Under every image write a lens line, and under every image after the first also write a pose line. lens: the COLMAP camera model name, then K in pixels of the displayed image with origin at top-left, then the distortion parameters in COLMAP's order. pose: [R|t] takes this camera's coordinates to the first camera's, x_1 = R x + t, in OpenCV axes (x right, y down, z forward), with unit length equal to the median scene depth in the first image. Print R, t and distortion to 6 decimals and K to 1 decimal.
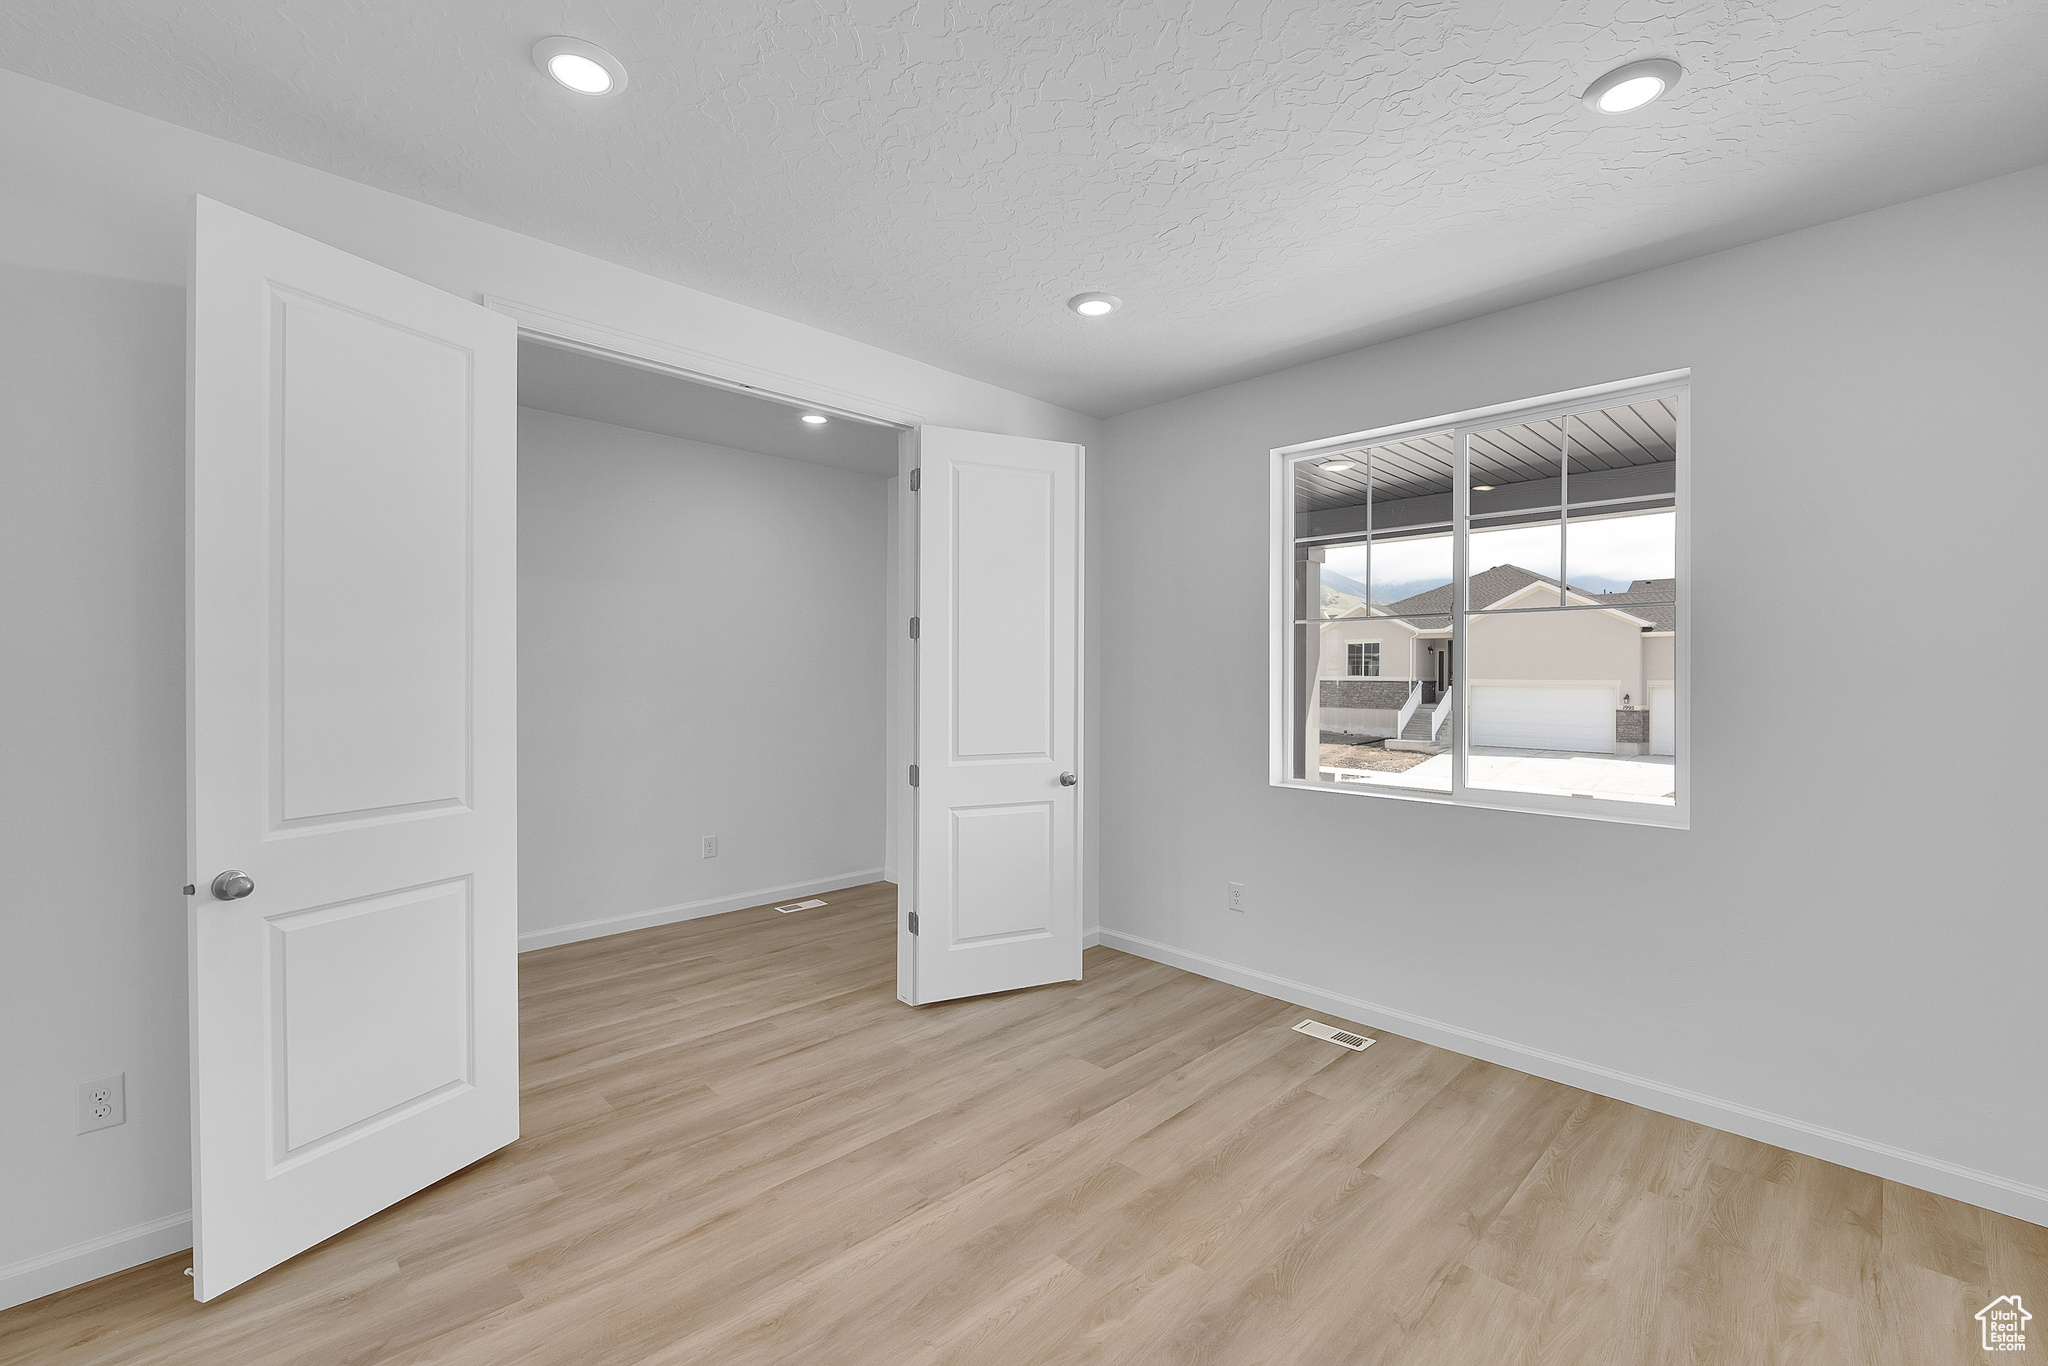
lens RADIAL K [[848.7, 0, 1025.0], [0, 848.7, 685.2], [0, 0, 1]] dist [-0.008691, -0.001073]
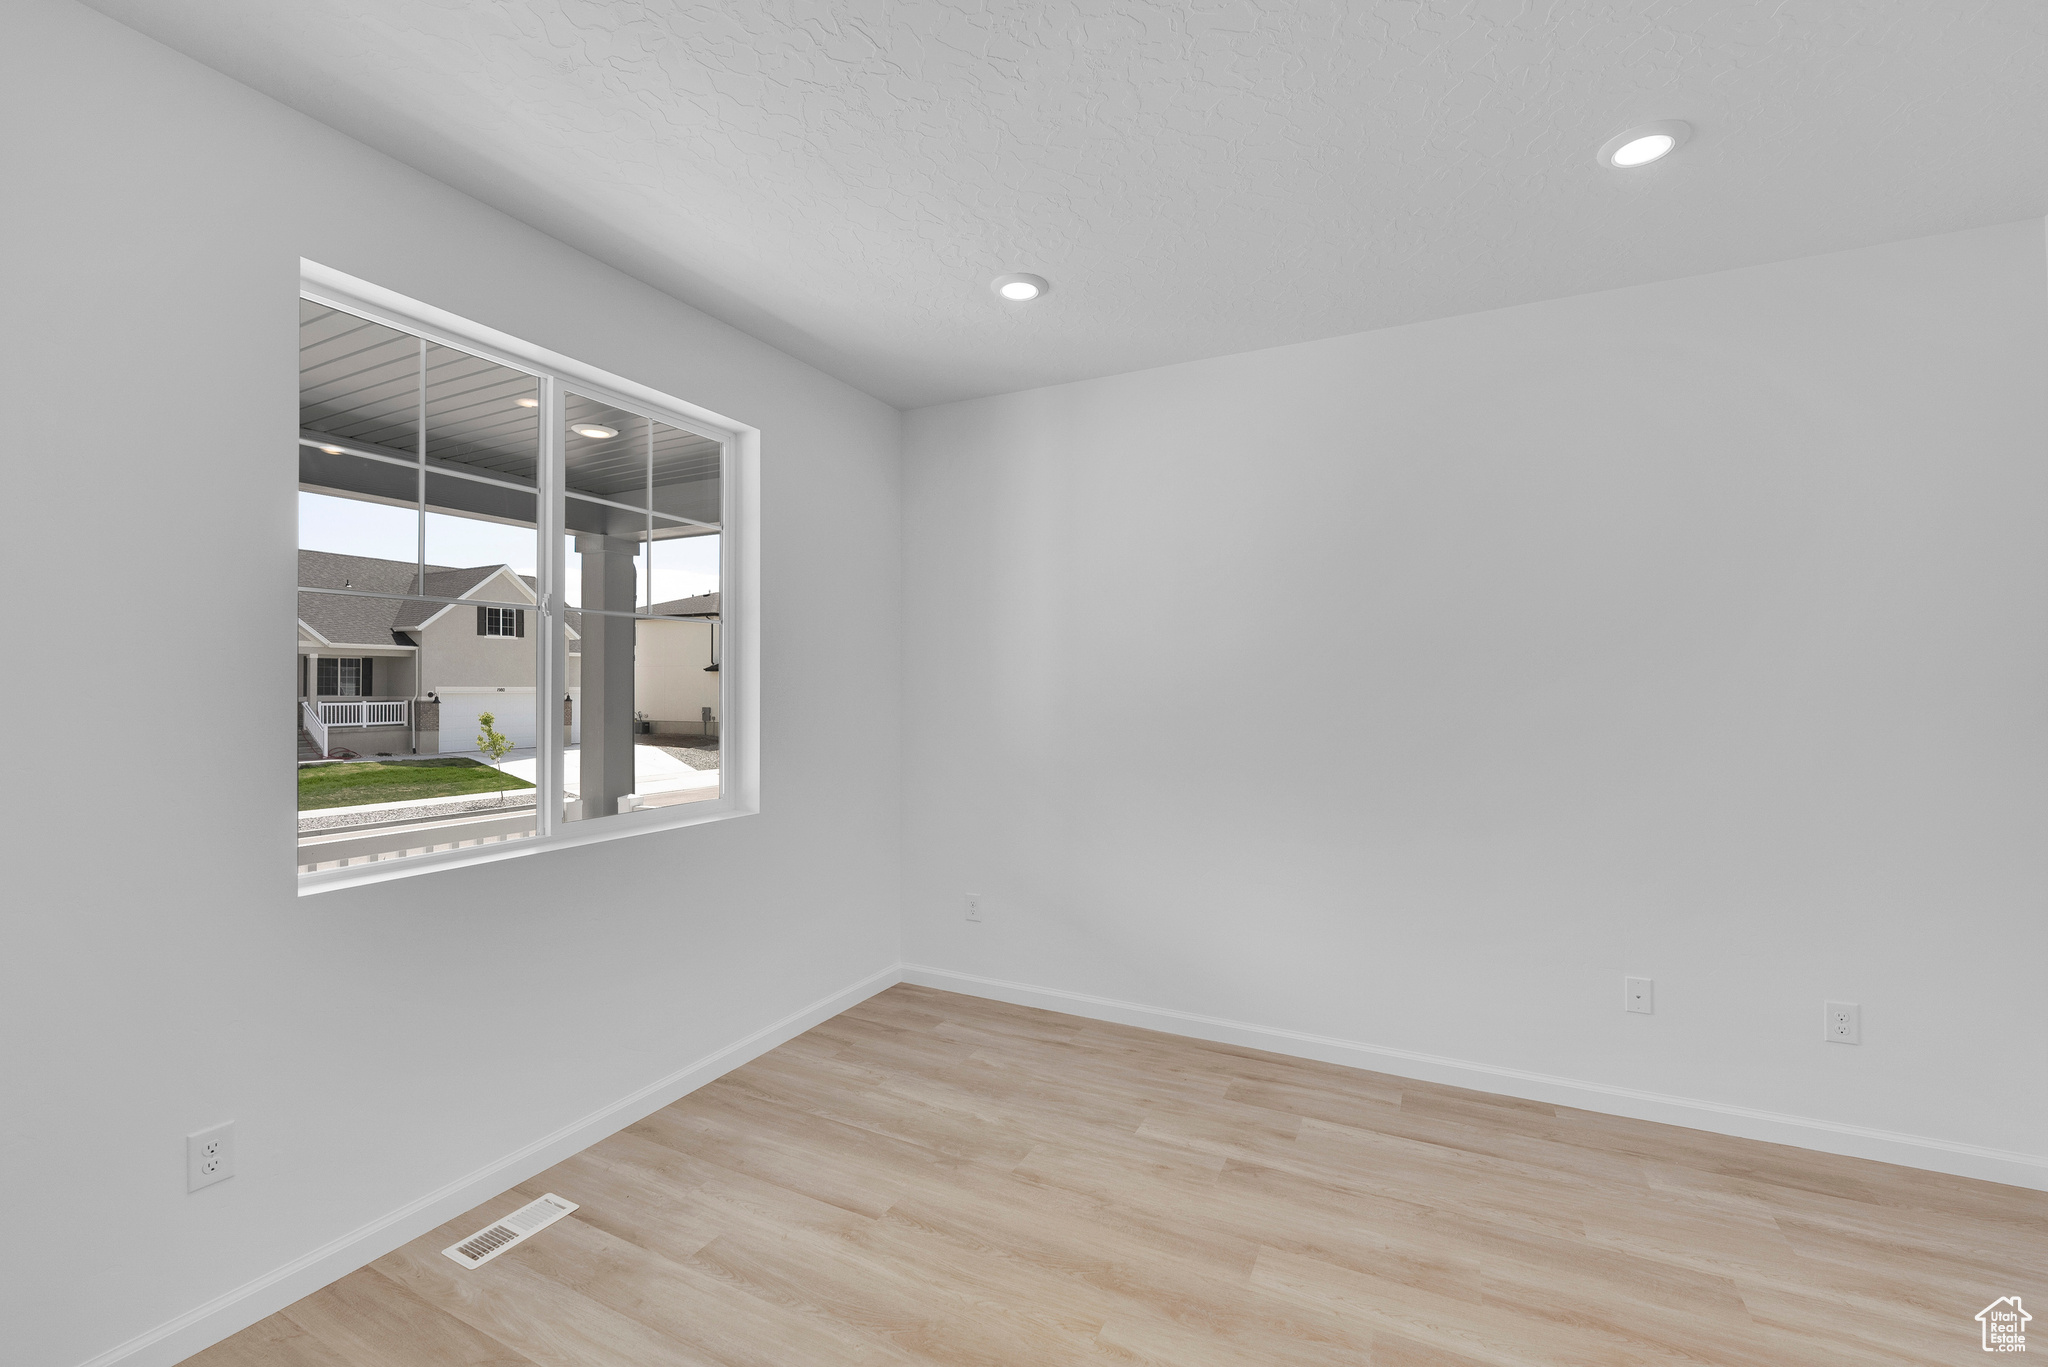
lens RADIAL K [[848.7, 0, 1022.7], [0, 848.7, 679.9], [0, 0, 1]] dist [-0.008691, -0.001073]
pose [[-0.324430, -0.000627, 0.945910, -0.535084], [0.001538, 0.999998, 0.001191, -0.024093], [-0.945909, 0.001841, -0.324428, 1.140730]]
